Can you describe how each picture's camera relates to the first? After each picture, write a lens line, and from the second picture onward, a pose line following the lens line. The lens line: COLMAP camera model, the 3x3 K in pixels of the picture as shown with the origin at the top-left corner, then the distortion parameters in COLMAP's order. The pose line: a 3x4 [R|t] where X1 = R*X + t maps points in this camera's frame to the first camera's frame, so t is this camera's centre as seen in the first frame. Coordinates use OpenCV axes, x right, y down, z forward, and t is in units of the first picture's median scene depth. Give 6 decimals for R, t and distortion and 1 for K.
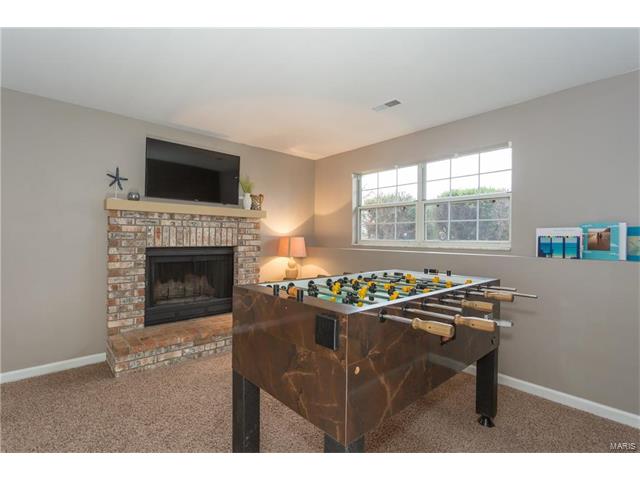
lens RADIAL K [[305.7, 0, 315.6], [0, 305.7, 240.4], [0, 0, 1]] dist [0.000545, 0.000672]
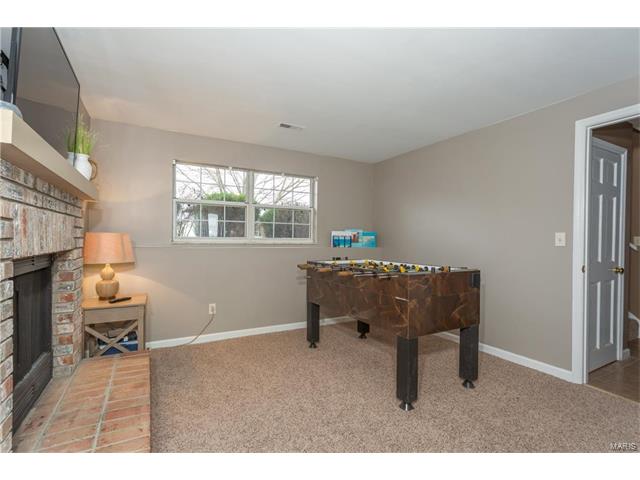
lens RADIAL K [[305.7, 0, 315.6], [0, 305.7, 240.4], [0, 0, 1]] dist [0.000545, 0.000672]
pose [[0.240177, -0.014698, 0.970618, -0.916816], [-0.001164, 0.999880, 0.015429, -0.011763], [-0.970728, -0.004835, 0.240131, 0.599886]]
